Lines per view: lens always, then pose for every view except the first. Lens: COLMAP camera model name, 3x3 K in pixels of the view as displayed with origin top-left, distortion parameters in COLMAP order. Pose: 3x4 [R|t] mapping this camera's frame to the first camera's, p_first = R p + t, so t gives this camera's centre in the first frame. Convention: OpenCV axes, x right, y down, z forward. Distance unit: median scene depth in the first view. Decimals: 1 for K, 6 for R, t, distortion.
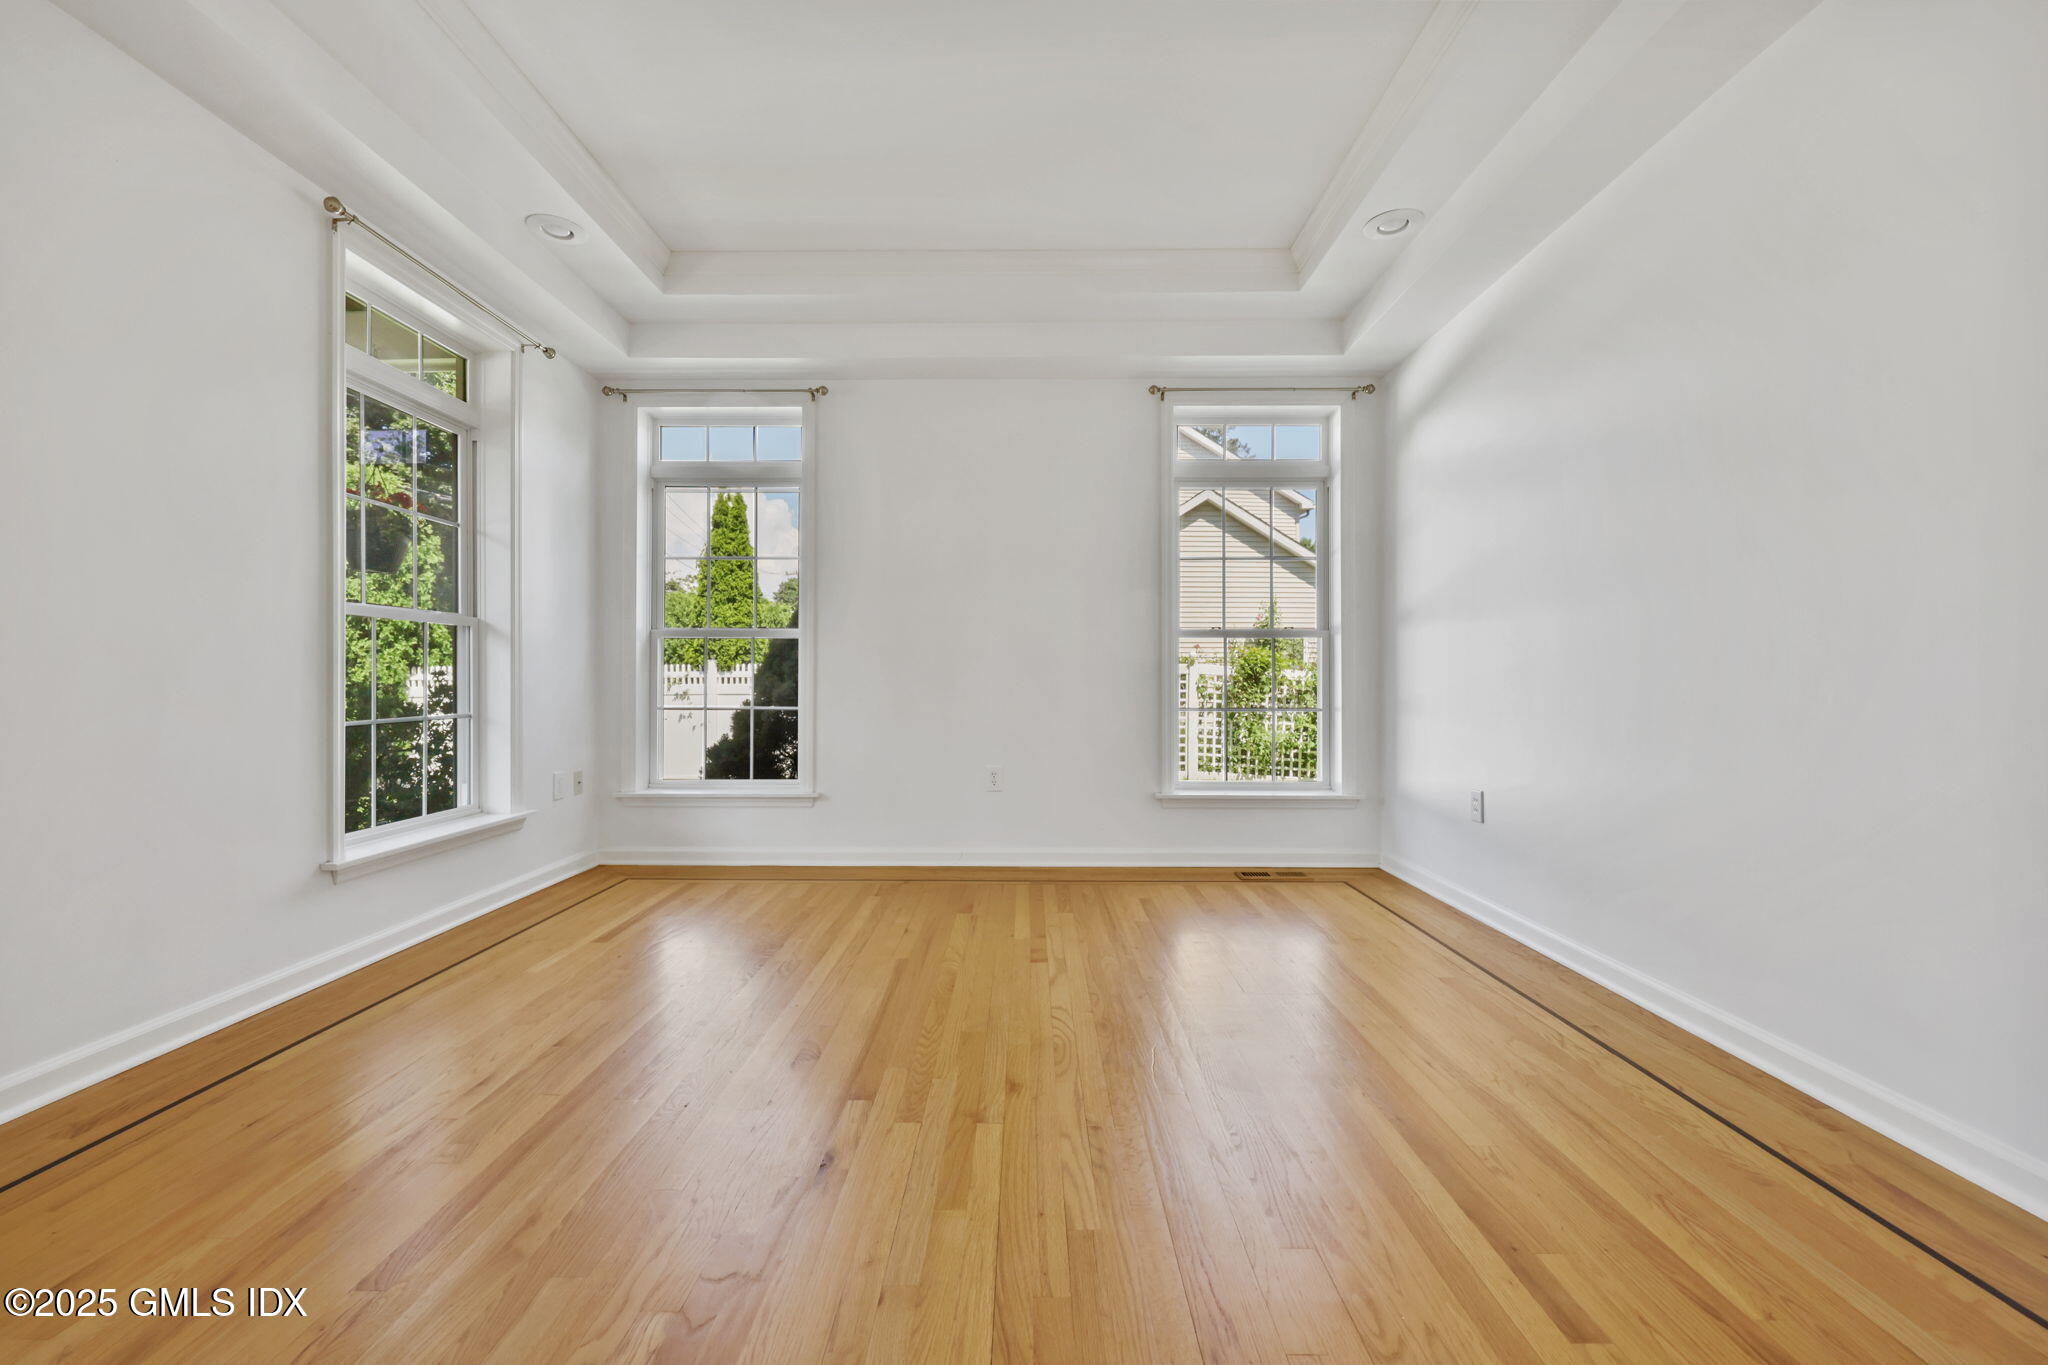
lens RADIAL K [[822.3, 0, 1024.0], [0, 822.3, 682.5], [0, 0, 1]] dist [0.002013, 0.000327]
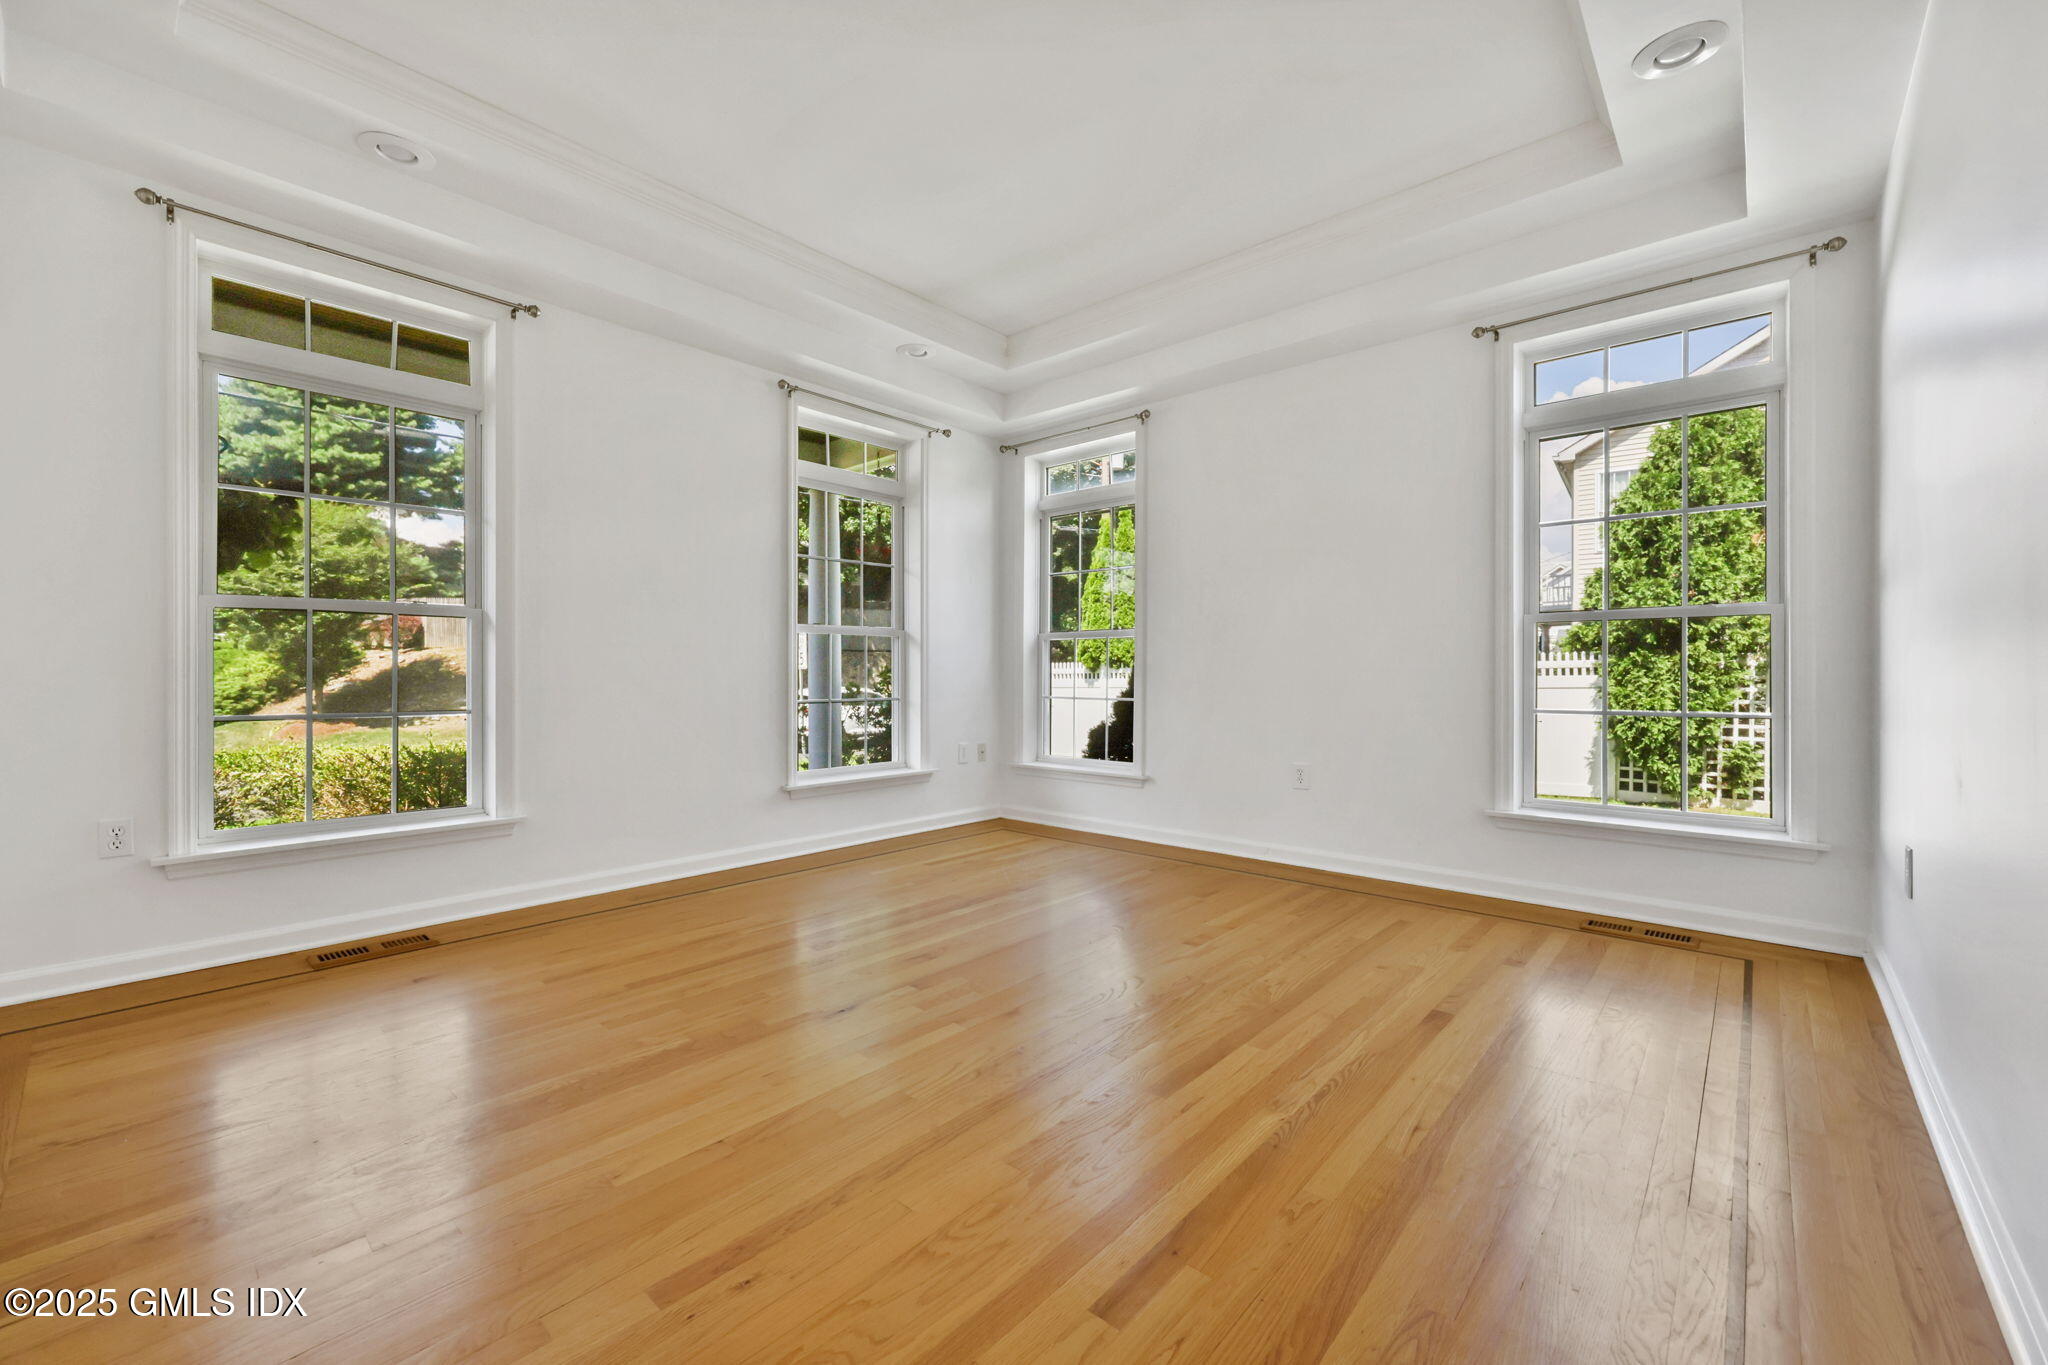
lens RADIAL K [[836.0, 0, 1024.0], [0, 836.0, 682.5], [0, 0, 1]] dist [0.000594, 0.000420]
pose [[0.747455, 0.008570, -0.664257, 0.401528], [-0.002400, 0.999945, 0.010201, -0.003564], [0.664308, -0.006030, 0.747435, 0.046619]]
